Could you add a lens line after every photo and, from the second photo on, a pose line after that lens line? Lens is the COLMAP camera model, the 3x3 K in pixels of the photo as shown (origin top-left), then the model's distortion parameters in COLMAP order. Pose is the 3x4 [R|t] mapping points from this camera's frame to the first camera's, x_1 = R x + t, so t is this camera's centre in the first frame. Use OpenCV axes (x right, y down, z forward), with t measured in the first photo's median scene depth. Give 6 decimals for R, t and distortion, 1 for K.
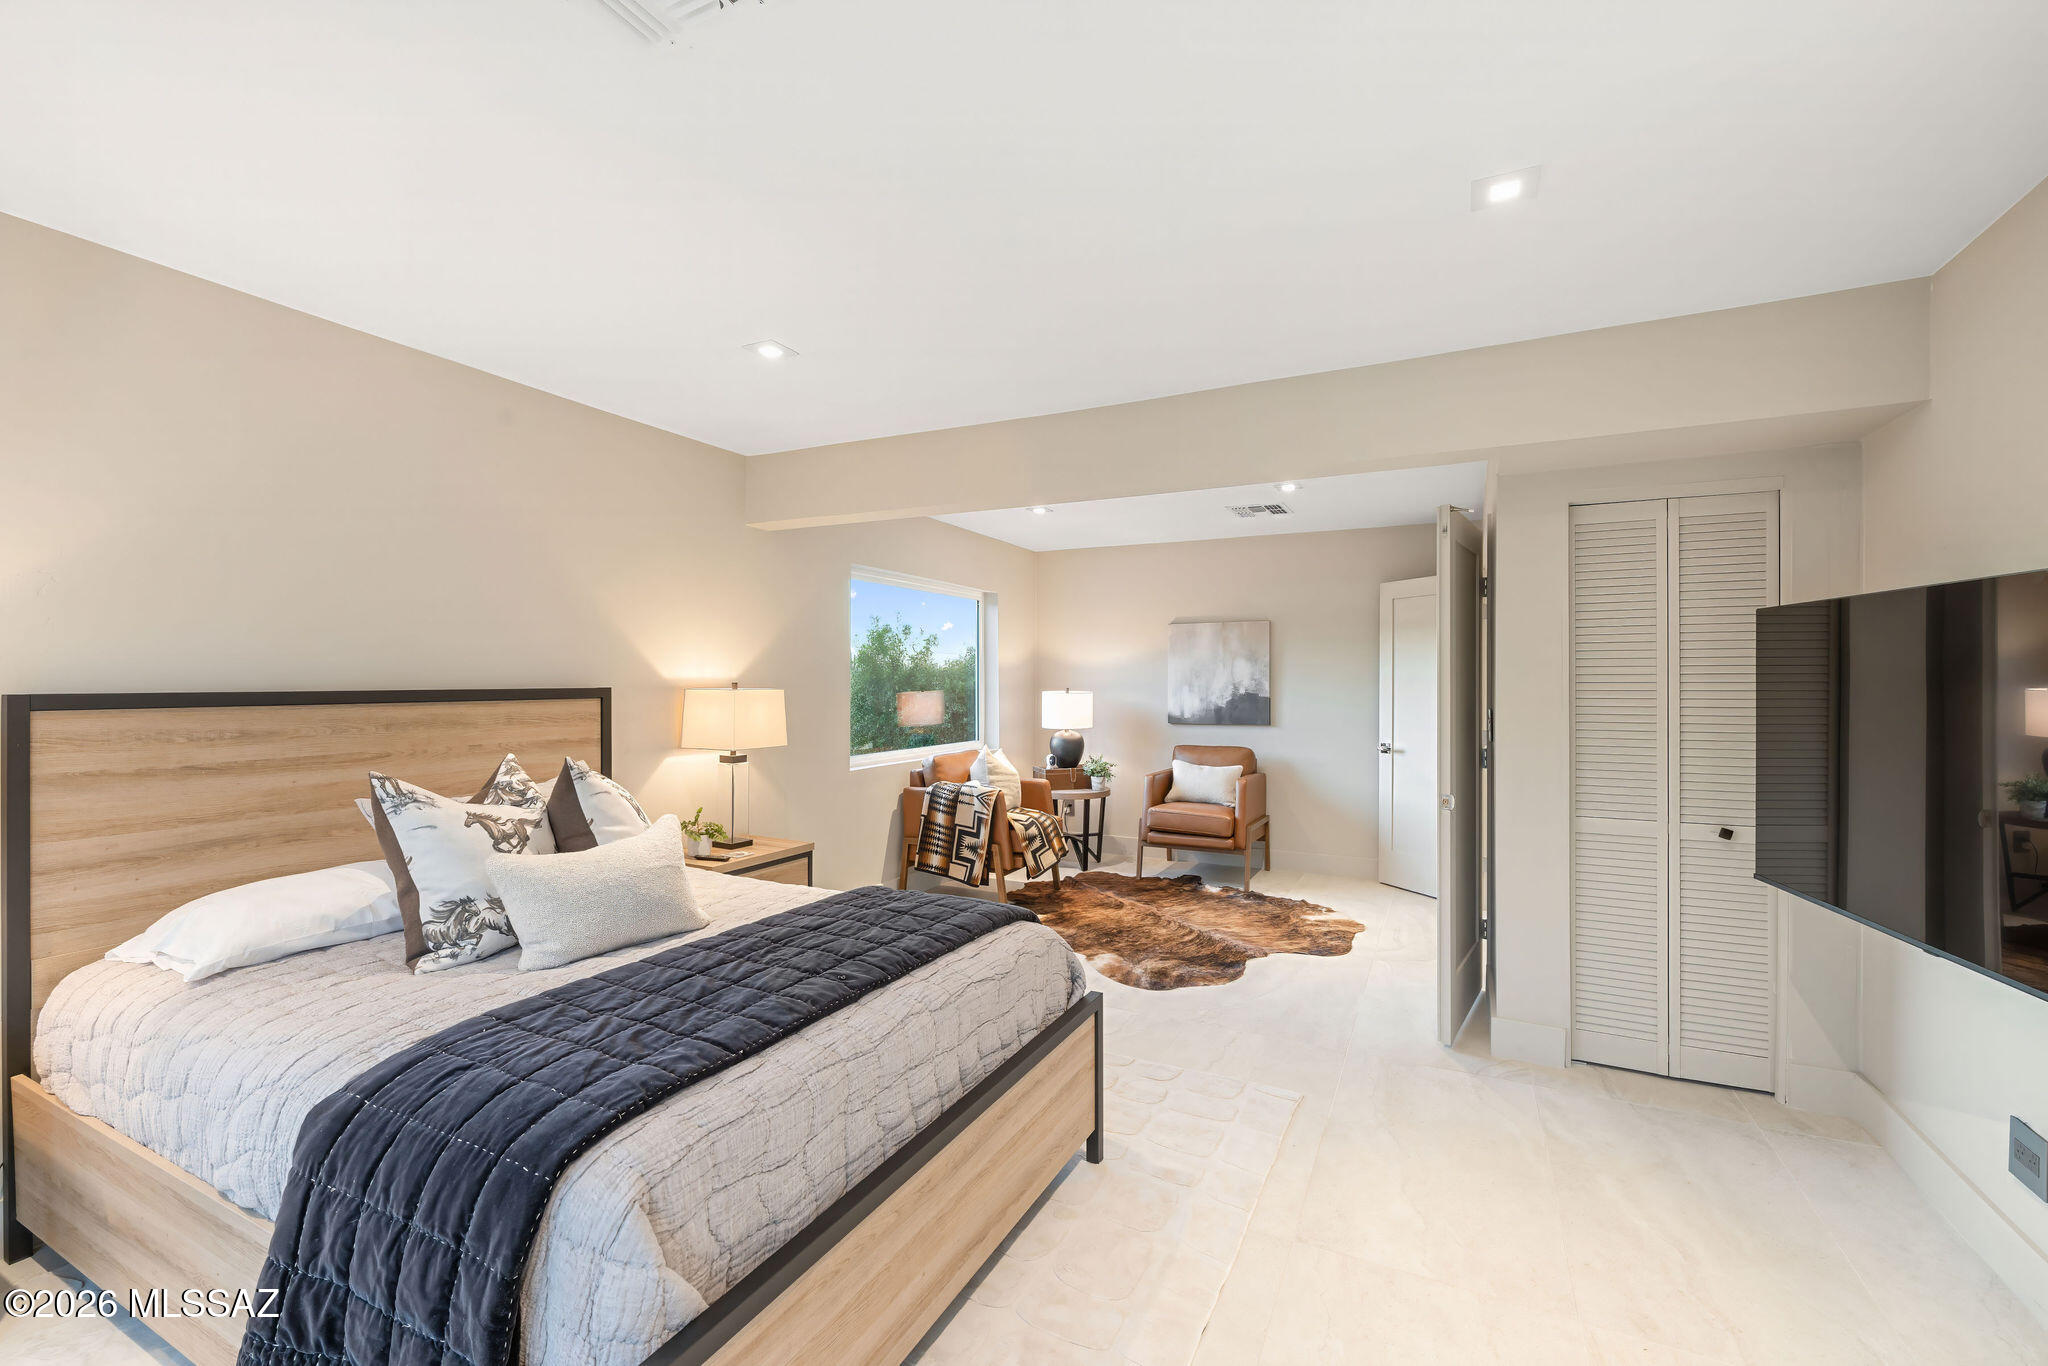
lens RADIAL K [[857.1, 0, 1024.0], [0, 857.1, 683.0], [0, 0, 1]] dist [0.000834, 0.000057]
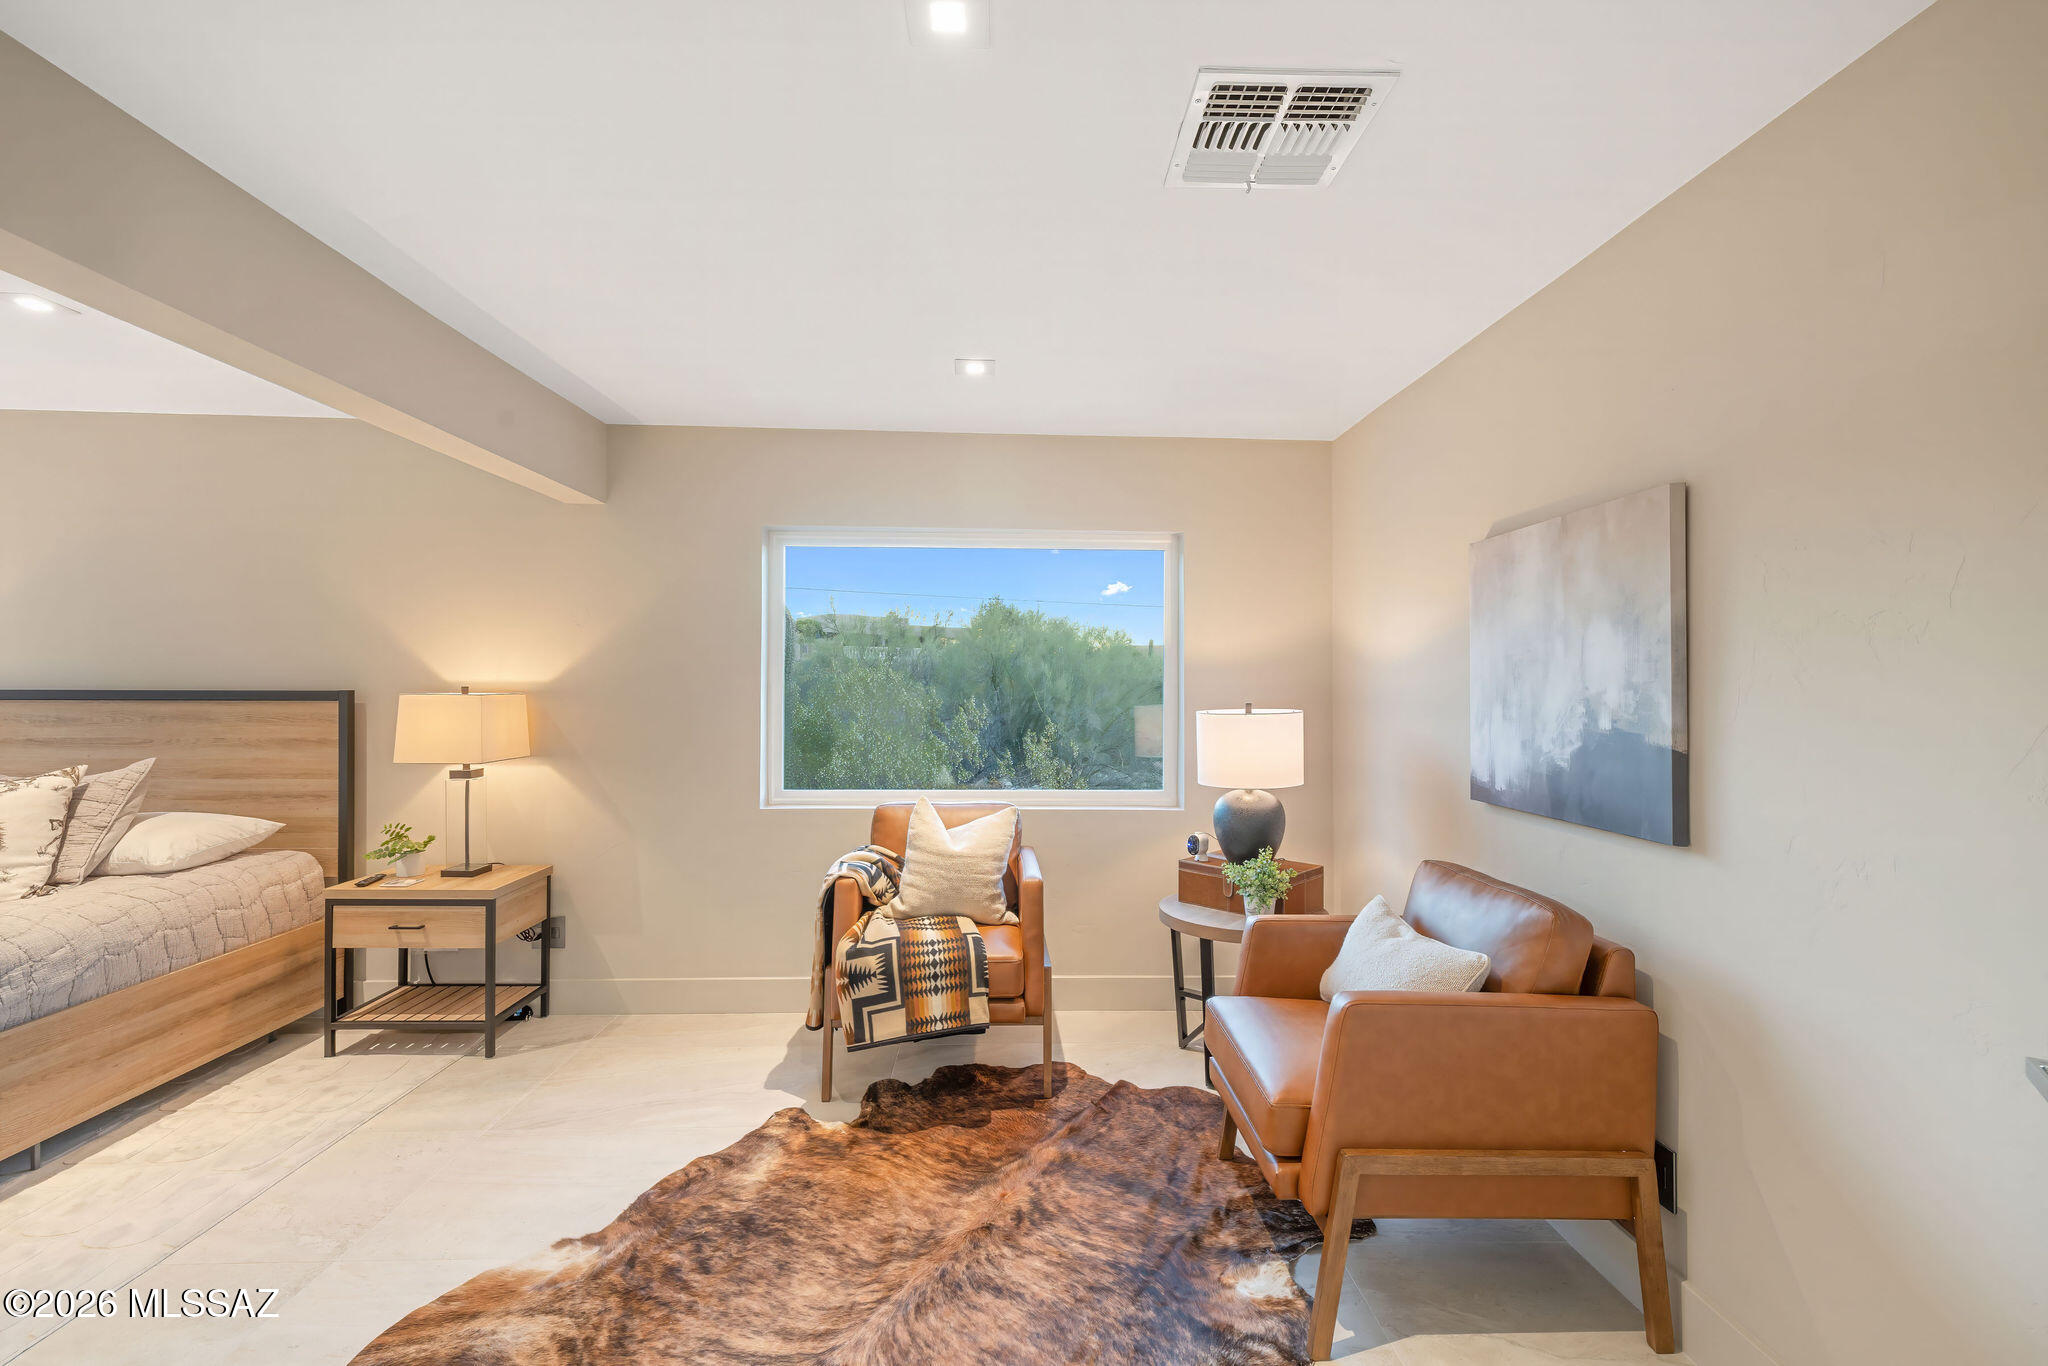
lens RADIAL K [[857.1, 0, 1024.0], [0, 857.1, 683.0], [0, 0, 1]] dist [0.000834, 0.000057]
pose [[0.471781, -0.000403, -0.881716, 0.524499], [-0.006851, 0.999968, -0.004123, -0.003133], [0.881689, 0.007986, 0.471763, 0.812833]]
